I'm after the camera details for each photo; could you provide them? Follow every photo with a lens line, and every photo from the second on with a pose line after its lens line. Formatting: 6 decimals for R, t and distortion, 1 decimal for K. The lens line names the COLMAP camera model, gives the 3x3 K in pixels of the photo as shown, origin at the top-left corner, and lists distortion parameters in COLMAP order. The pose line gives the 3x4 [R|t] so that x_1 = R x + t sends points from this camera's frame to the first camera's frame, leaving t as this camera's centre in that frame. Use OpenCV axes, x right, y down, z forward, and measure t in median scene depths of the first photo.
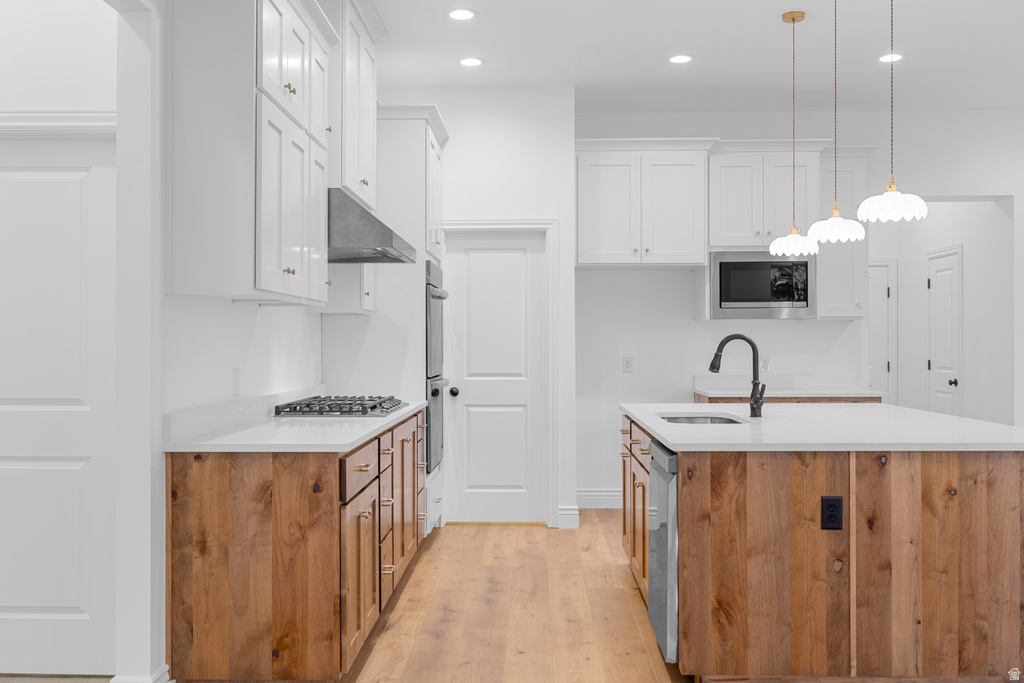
lens RADIAL K [[964.4, 0, 512.7], [0, 964.4, 344.9], [0, 0, 1]] dist [-0.004162, 0.000000]
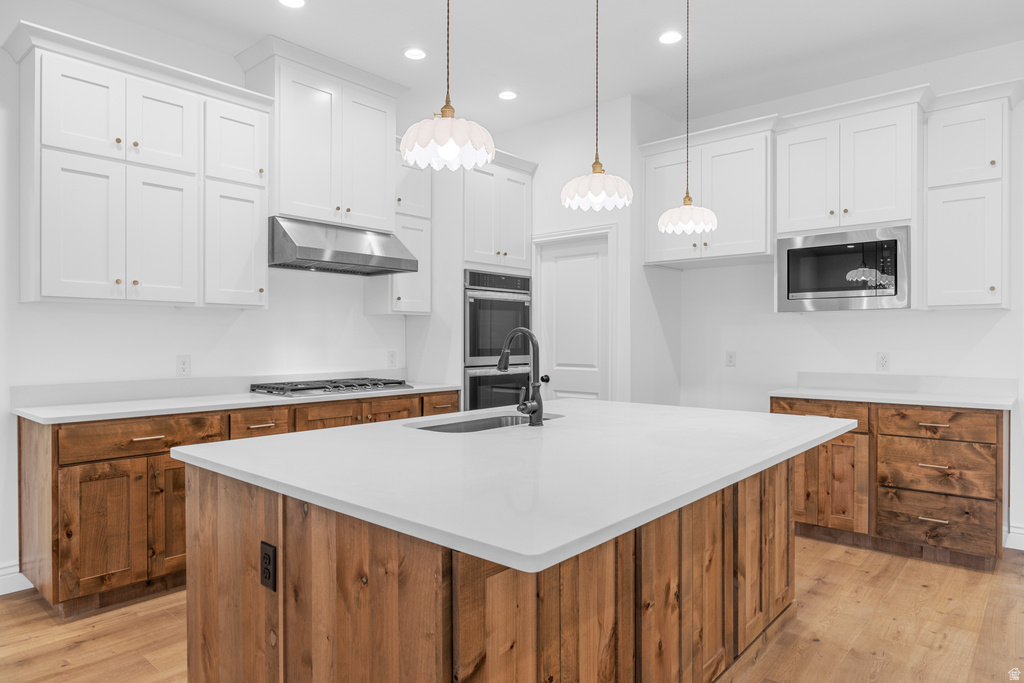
lens RADIAL K [[626.1, 0, 514.0], [0, 626.1, 338.0], [0, 0, 1]] dist [-0.013040, 0.002004]
pose [[0.766511, 0.002803, -0.642225, 0.788643], [-0.002534, 0.999996, 0.001341, -0.004155], [0.642226, 0.000599, 0.766515, 0.750291]]
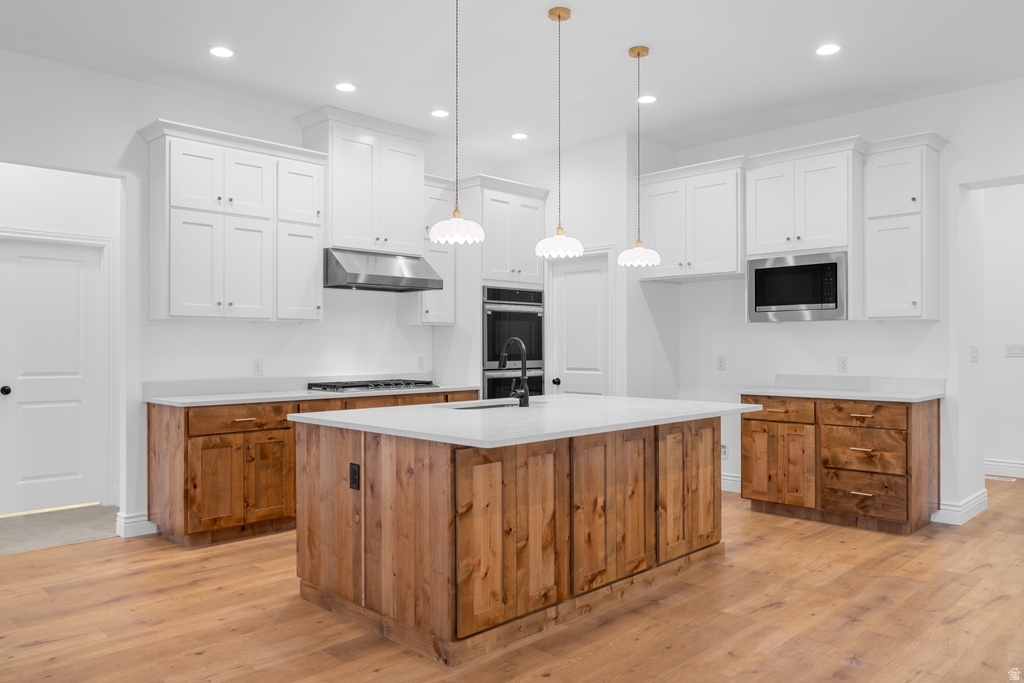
lens RADIAL K [[750.5, 0, 510.2], [0, 750.5, 337.8], [0, 0, 1]] dist [-0.013637, -0.001698]
pose [[0.720553, -0.005733, -0.693376, 1.187133], [-0.000150, 0.999965, -0.008424, -0.004746], [0.693400, 0.006174, 0.720526, 0.413804]]
